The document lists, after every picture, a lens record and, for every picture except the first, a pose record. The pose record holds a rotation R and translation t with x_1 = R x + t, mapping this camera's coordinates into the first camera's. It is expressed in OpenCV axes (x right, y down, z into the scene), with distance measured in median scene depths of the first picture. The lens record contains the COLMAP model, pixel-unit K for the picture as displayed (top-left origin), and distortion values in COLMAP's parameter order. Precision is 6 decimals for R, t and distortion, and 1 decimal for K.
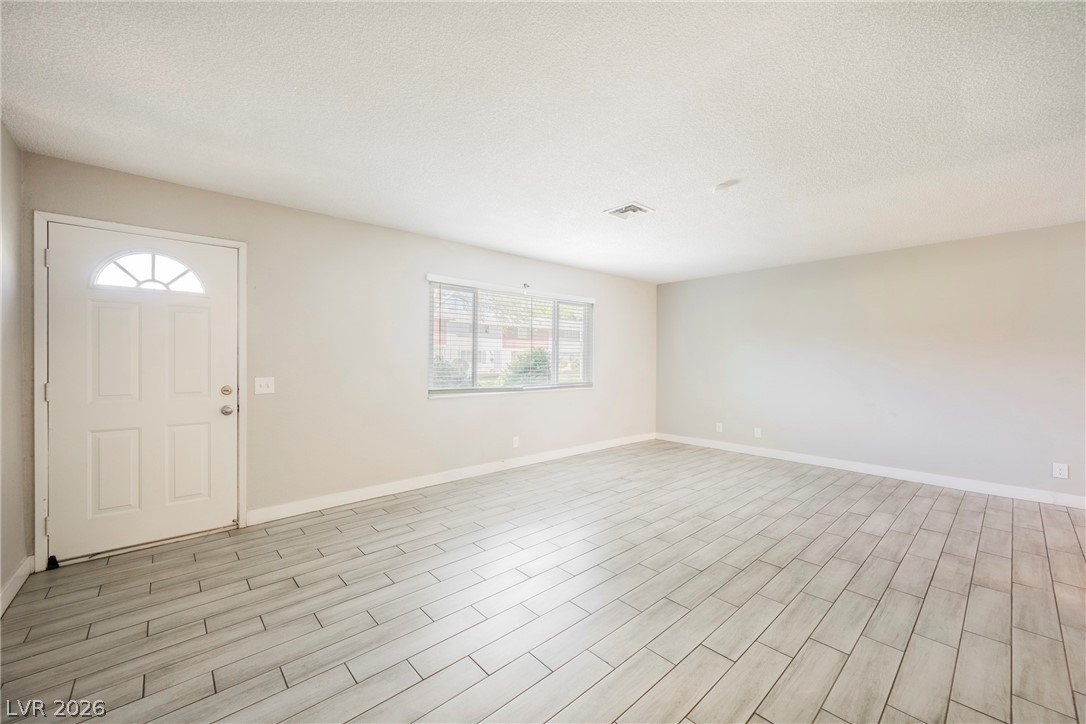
lens RADIAL K [[424.9, 0, 544.9], [0, 424.9, 362.5], [0, 0, 1]] dist [-0.003428, 0.000721]
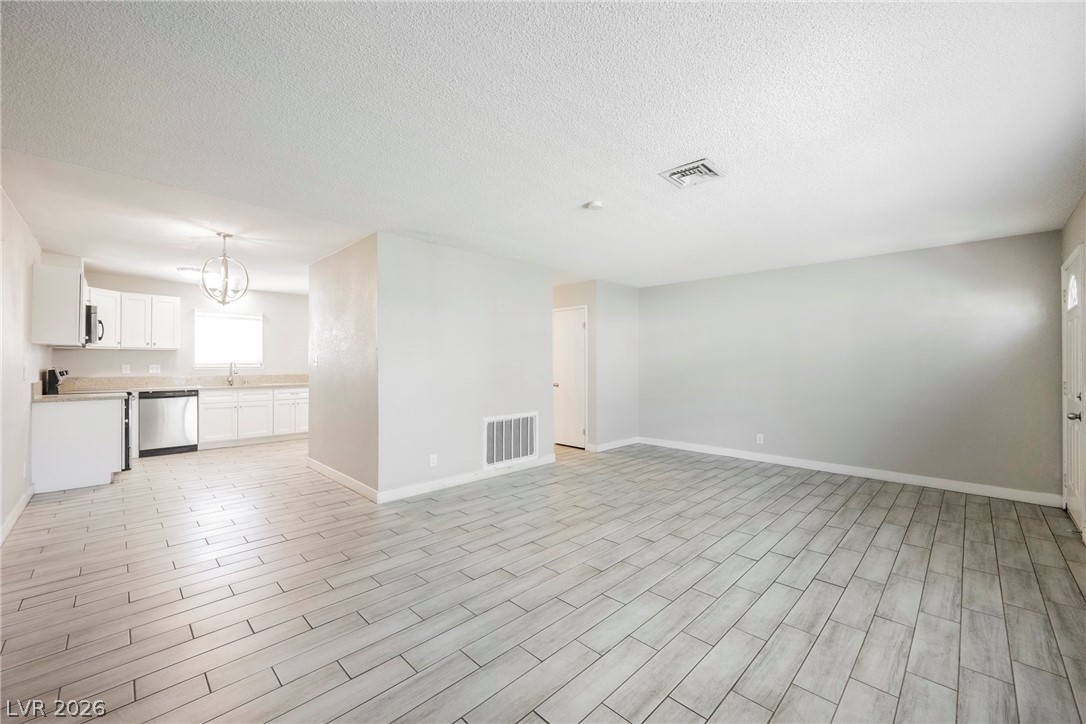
lens RADIAL K [[424.9, 0, 544.0], [0, 424.9, 362.5], [0, 0, 1]] dist [-0.003428, 0.000721]
pose [[-0.998779, -0.005128, -0.049130, 0.544883], [-0.005275, 0.999982, 0.002872, -0.010685], [0.049115, 0.003127, -0.998788, 1.898866]]
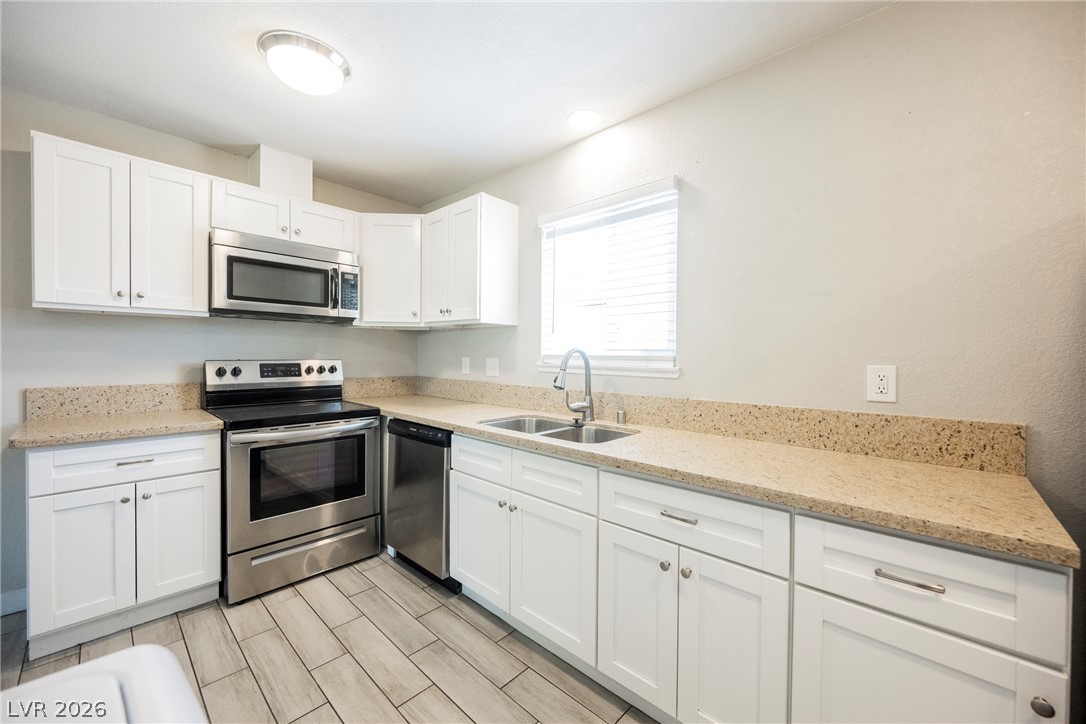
lens RADIAL K [[424.9, 0, 546.4], [0, 424.9, 361.0], [0, 0, 1]] dist [-0.003428, 0.000721]
pose [[-0.072773, -0.018022, 0.997186, 1.330303], [-0.005724, 0.999828, 0.017652, 0.005056], [-0.997332, -0.004423, -0.072864, -0.219969]]
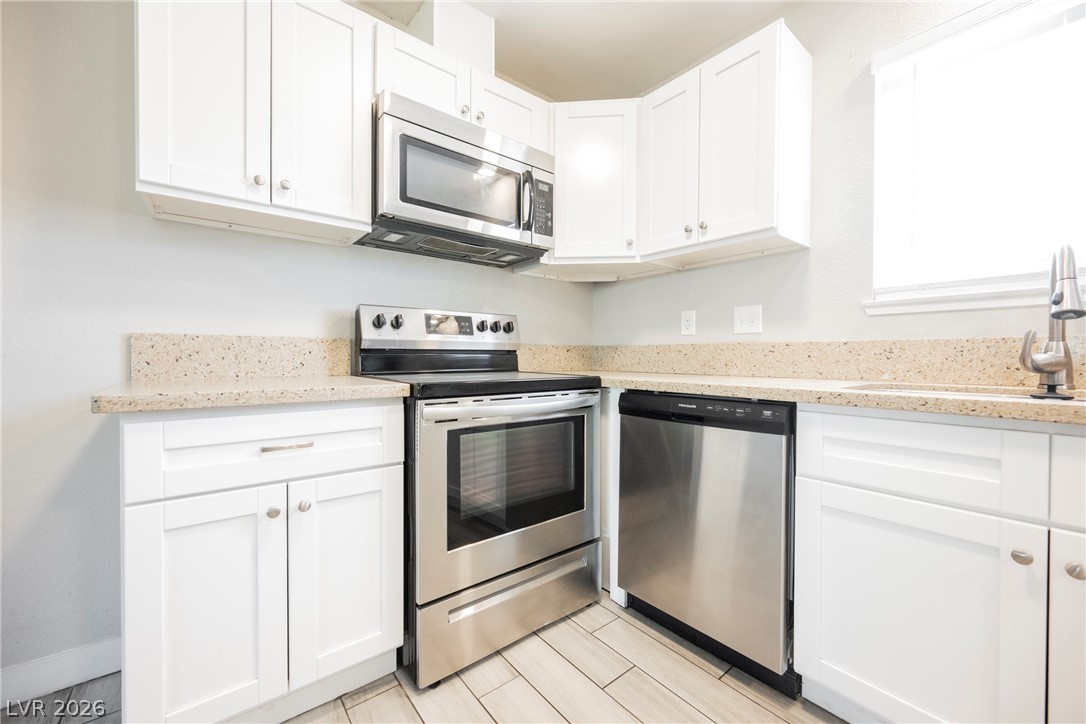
lens RADIAL K [[424.9, 0, 545.0], [0, 424.9, 362.1], [0, 0, 1]] dist [-0.003428, 0.000721]
pose [[0.066229, -0.013881, 0.997708, 1.634838], [0.000781, 0.999904, 0.013860, 0.087616], [-0.997804, -0.000138, 0.066234, 0.081273]]
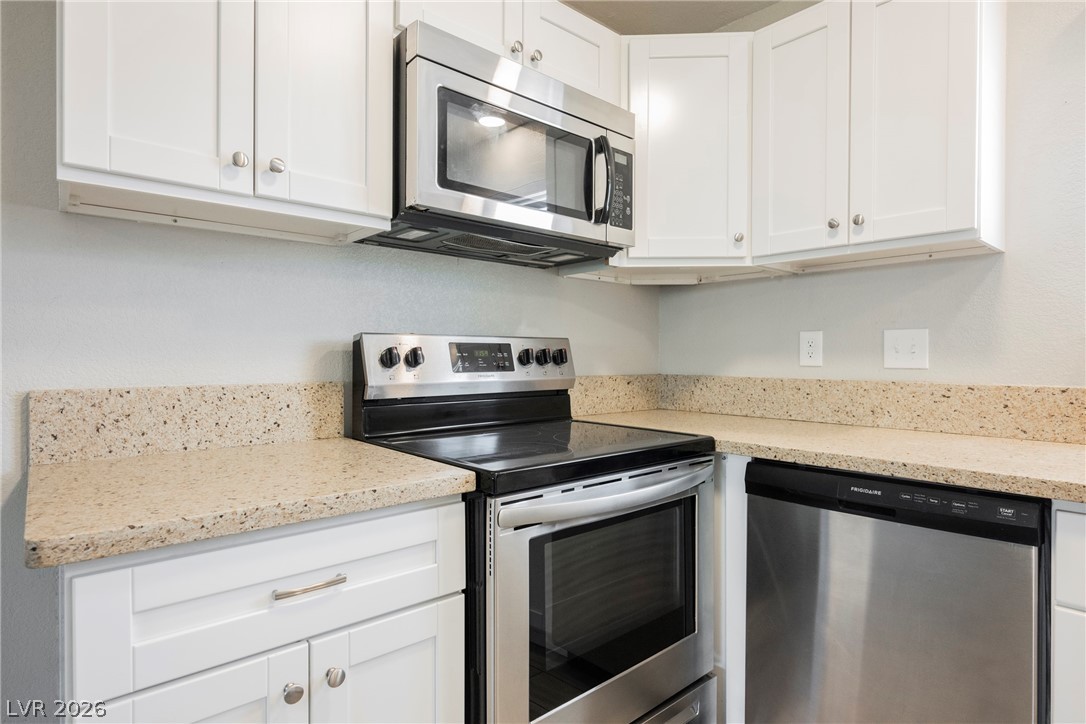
lens RADIAL K [[578.8, 0, 545.3], [0, 578.8, 362.0], [0, 0, 1]] dist [-0.004685, 0.002068]
pose [[0.023485, -0.010233, 0.999672, 1.668072], [0.002675, 0.999945, 0.010173, 0.041420], [-0.999721, 0.002435, 0.023512, 0.183911]]
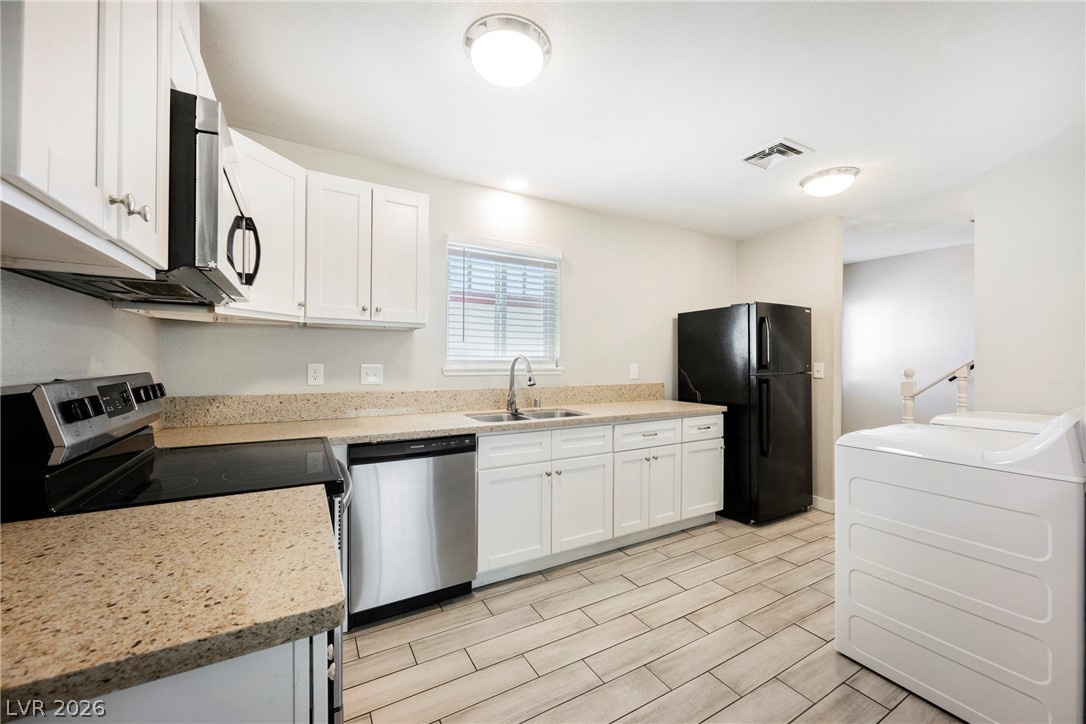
lens RADIAL K [[424.9, 0, 547.6], [0, 424.9, 360.6], [0, 0, 1]] dist [-0.003428, 0.000721]
pose [[-0.976613, -0.008481, 0.214839, 1.755331], [-0.007192, 0.999951, 0.006782, 0.000640], [-0.214887, 0.005079, -0.976626, 0.561654]]
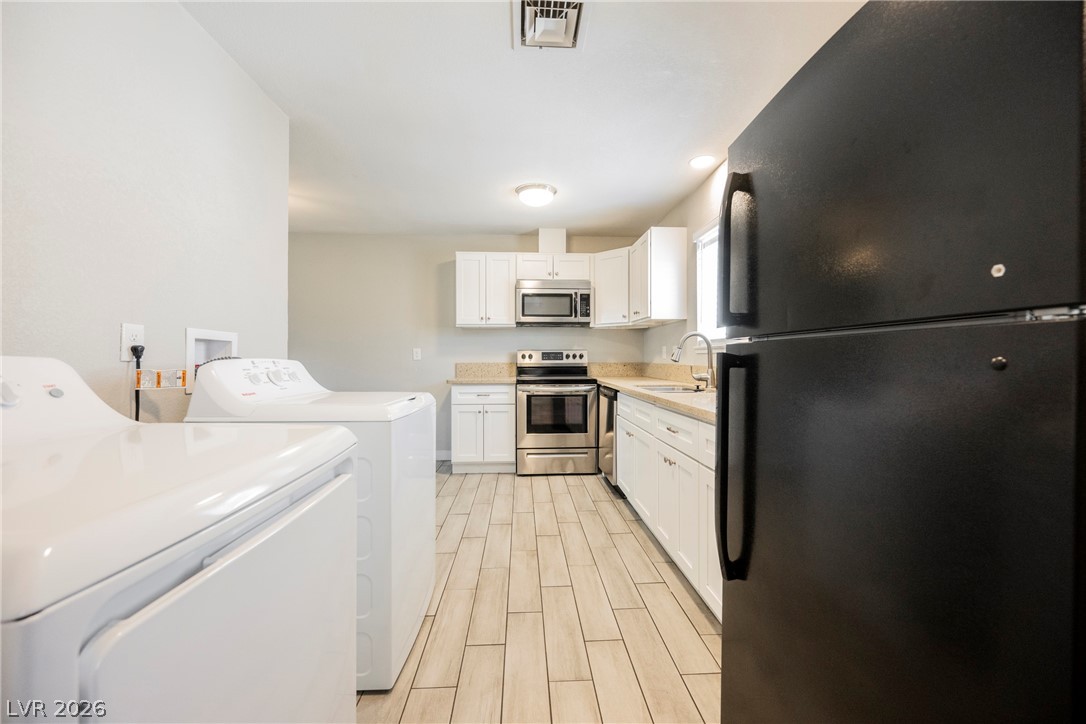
lens RADIAL K [[424.9, 0, 544.4], [0, 424.9, 359.2], [0, 0, 1]] dist [-0.003428, 0.000721]
pose [[0.636122, -0.005461, 0.771570, 1.084751], [0.006597, 0.999977, 0.001638, 0.050301], [-0.771561, 0.004048, 0.636143, -0.654435]]
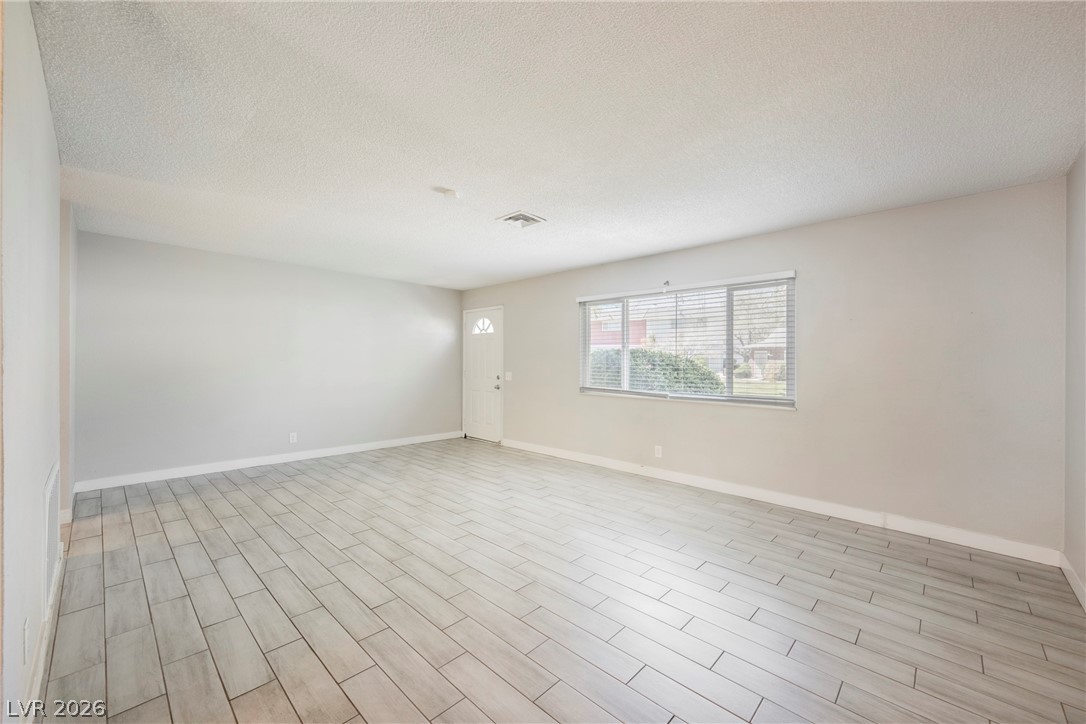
lens RADIAL K [[424.9, 0, 545.3], [0, 424.9, 363.3], [0, 0, 1]] dist [-0.003428, 0.000721]
pose [[0.073603, -0.001296, -0.997287, 1.330621], [-0.015202, 0.999882, -0.002421, -0.002849], [0.997172, 0.015339, 0.073575, 1.058871]]
